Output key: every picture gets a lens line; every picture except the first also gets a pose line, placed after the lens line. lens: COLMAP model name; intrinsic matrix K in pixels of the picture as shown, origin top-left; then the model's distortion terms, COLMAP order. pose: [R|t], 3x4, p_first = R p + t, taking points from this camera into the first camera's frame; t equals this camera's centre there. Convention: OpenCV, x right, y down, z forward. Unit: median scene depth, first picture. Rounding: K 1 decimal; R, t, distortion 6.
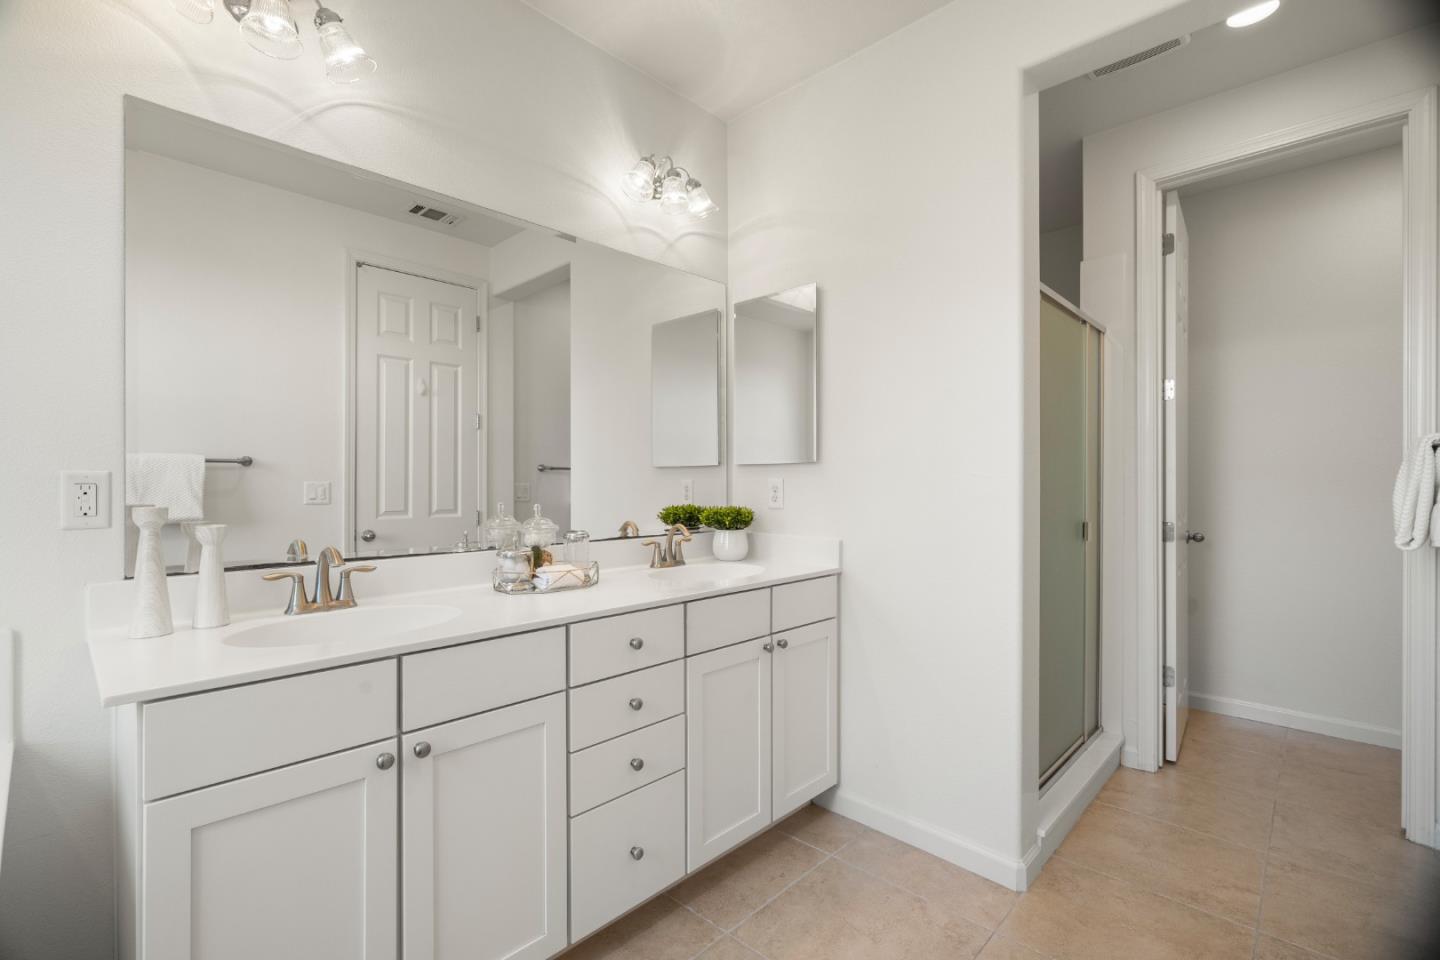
lens RADIAL K [[641.7, 0, 720.7], [0, 641.7, 484.7], [0, 0, 1]] dist [-0.013207, 0.003846]
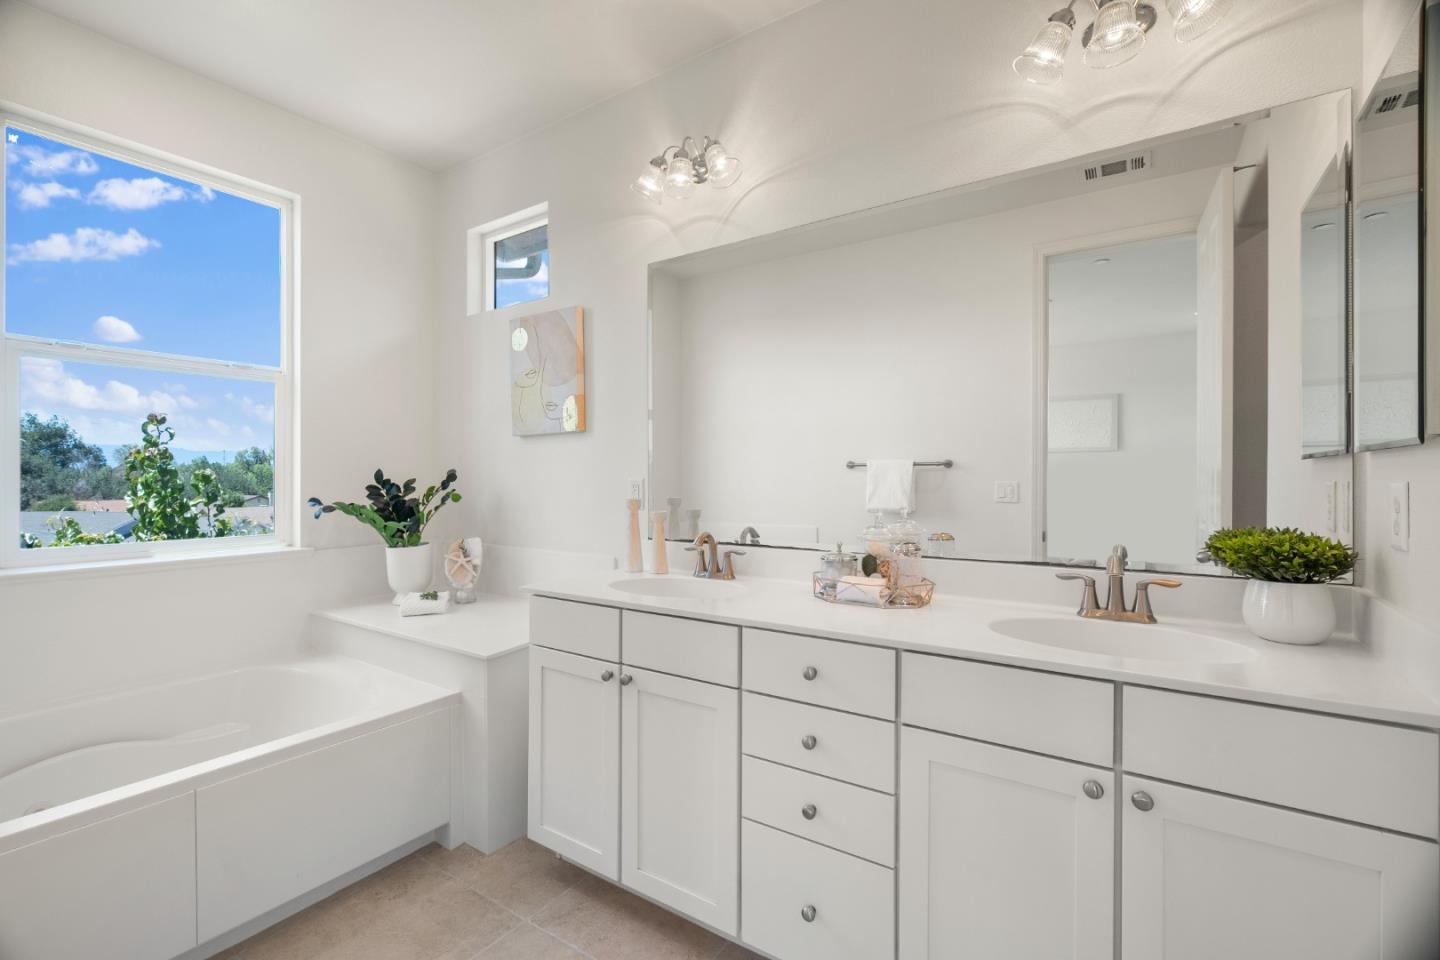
lens RADIAL K [[641.7, 0, 682.2], [0, 641.7, 476.8], [0, 0, 1]] dist [-0.013207, 0.003846]
pose [[0.138030, -0.002759, -0.990424, 0.490940], [-0.004136, 0.999986, -0.003362, -0.010217], [0.990419, 0.004560, 0.138017, 0.495700]]
